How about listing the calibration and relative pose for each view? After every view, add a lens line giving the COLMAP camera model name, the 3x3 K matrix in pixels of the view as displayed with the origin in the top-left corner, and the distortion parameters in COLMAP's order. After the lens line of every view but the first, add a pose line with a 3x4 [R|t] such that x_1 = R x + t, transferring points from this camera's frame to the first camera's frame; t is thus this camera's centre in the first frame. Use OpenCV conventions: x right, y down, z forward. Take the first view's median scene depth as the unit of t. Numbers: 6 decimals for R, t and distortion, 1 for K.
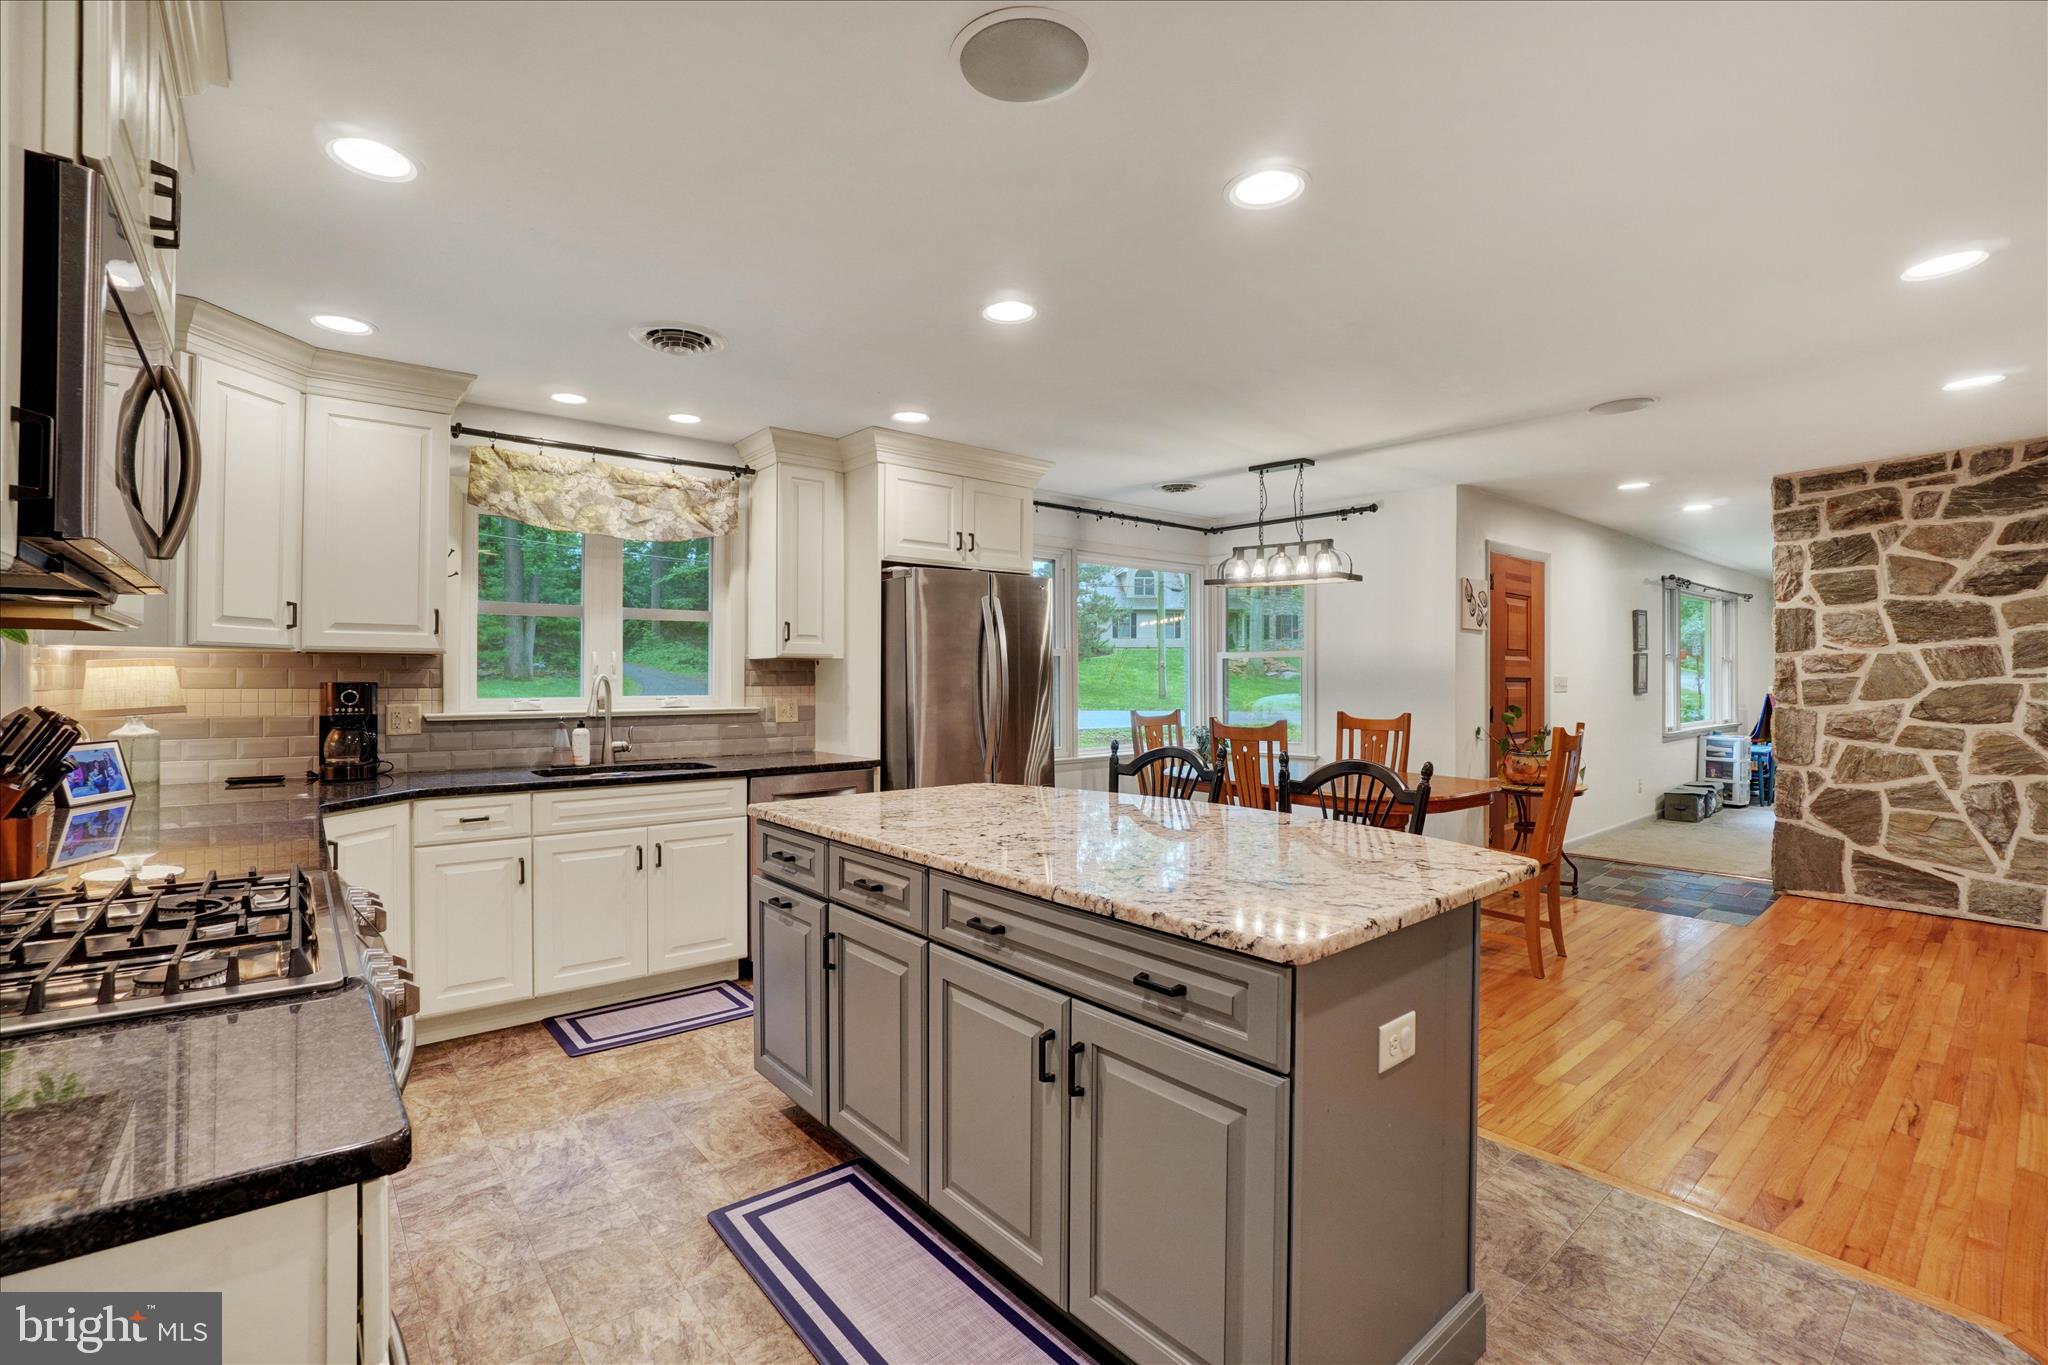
lens RADIAL K [[900.4, 0, 1011.2], [0, 900.4, 683.5], [0, 0, 1]] dist [-0.030646, 0.001188]
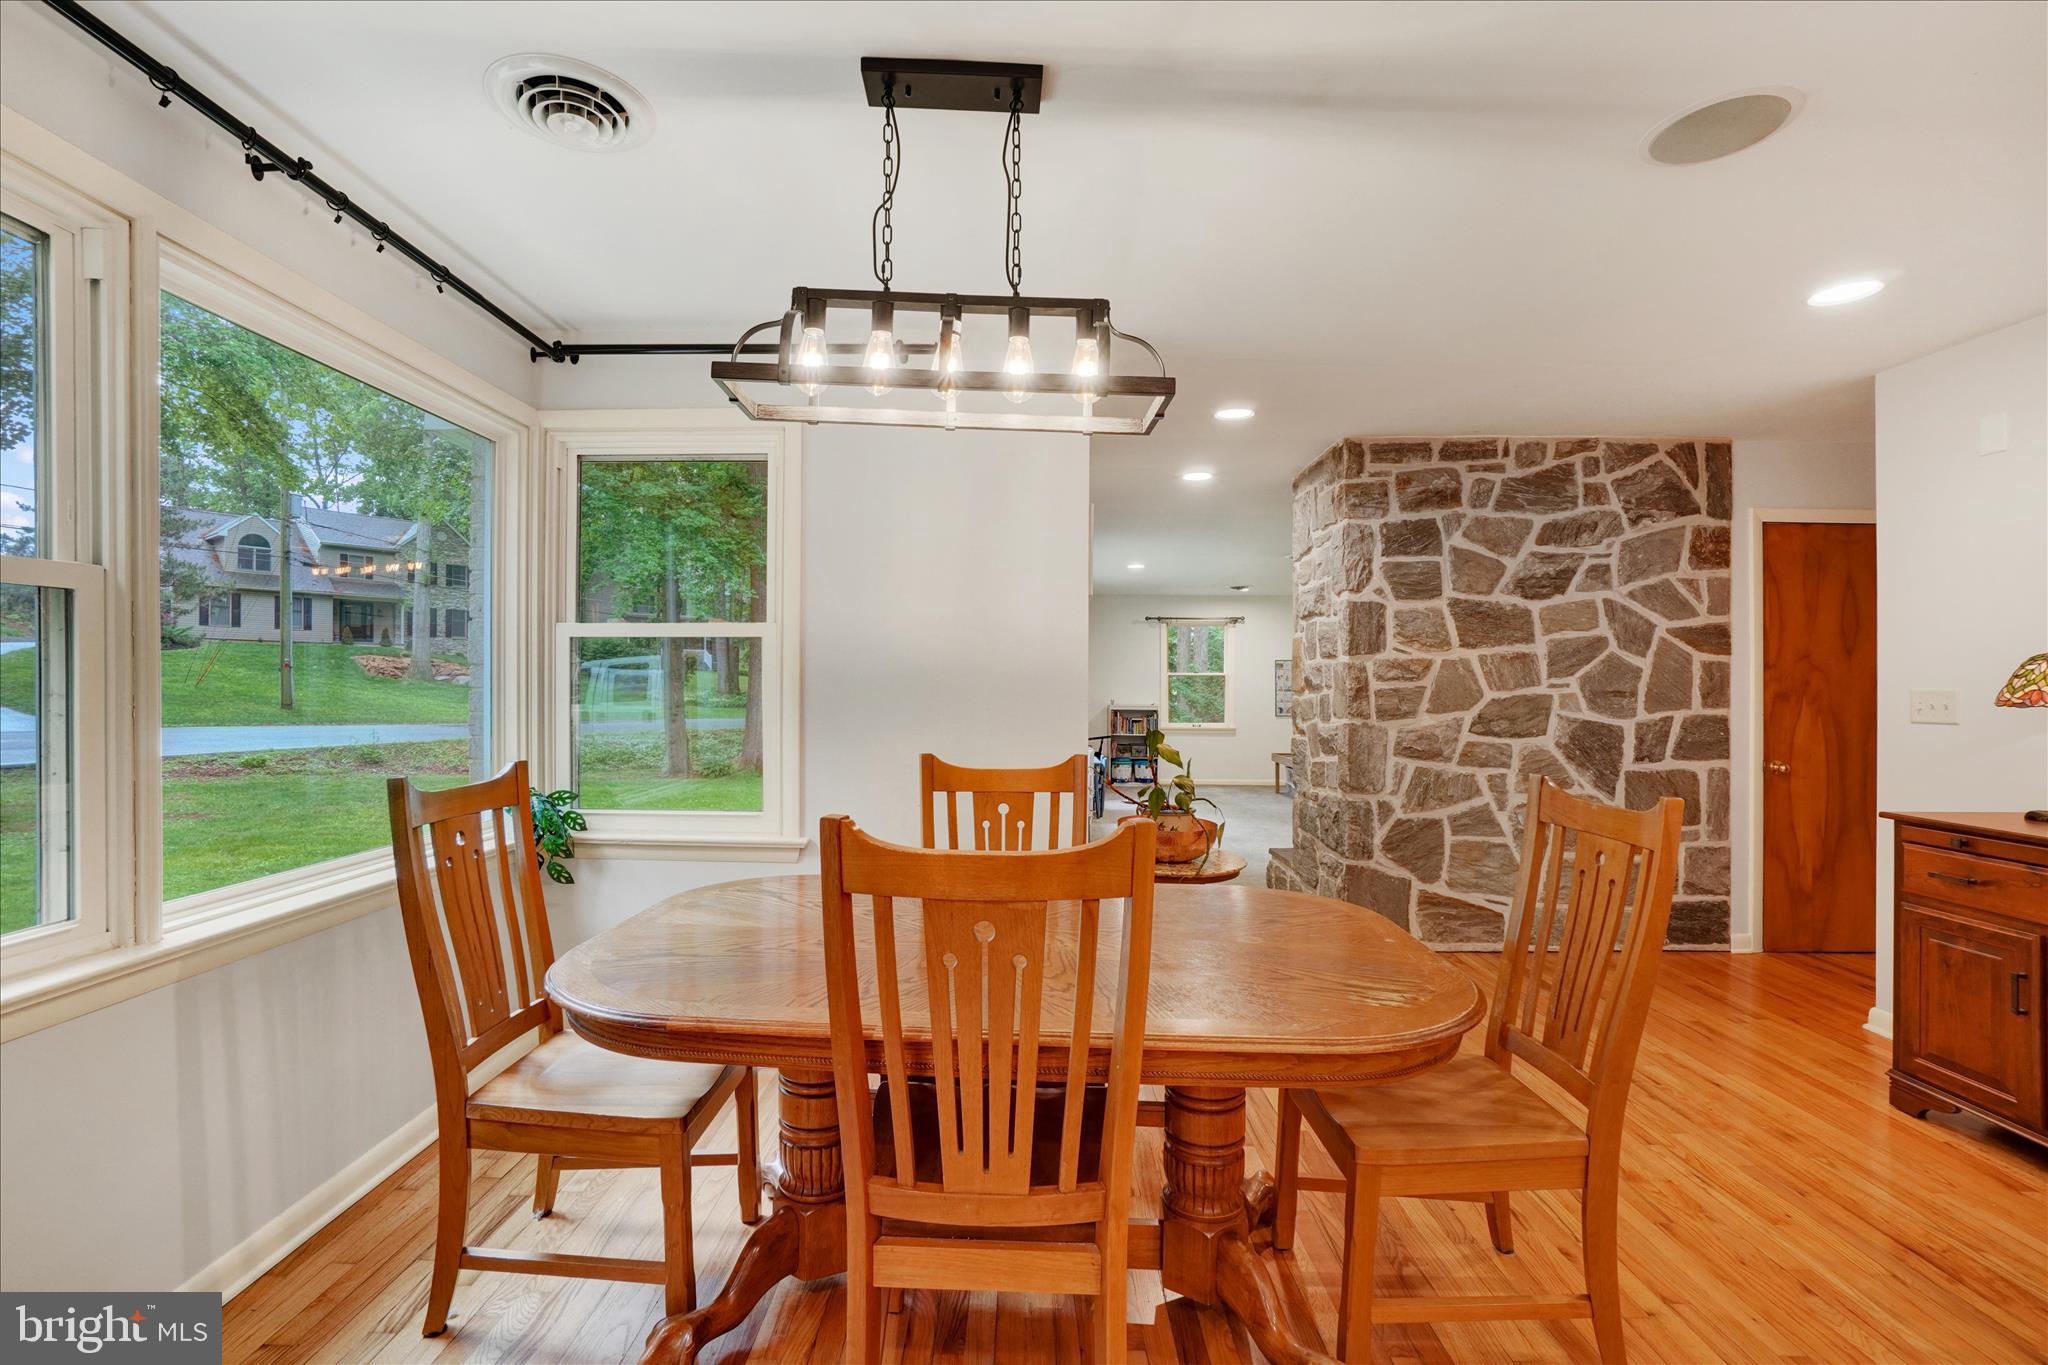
lens RADIAL K [[900.4, 0, 1020.6], [0, 900.4, 684.8], [0, 0, 1]] dist [-0.030646, 0.001188]
pose [[0.646404, 0.006786, 0.762965, 0.049726], [-0.002967, 0.999975, -0.006380, -0.001966], [-0.762990, 0.001860, 0.646408, 0.747271]]
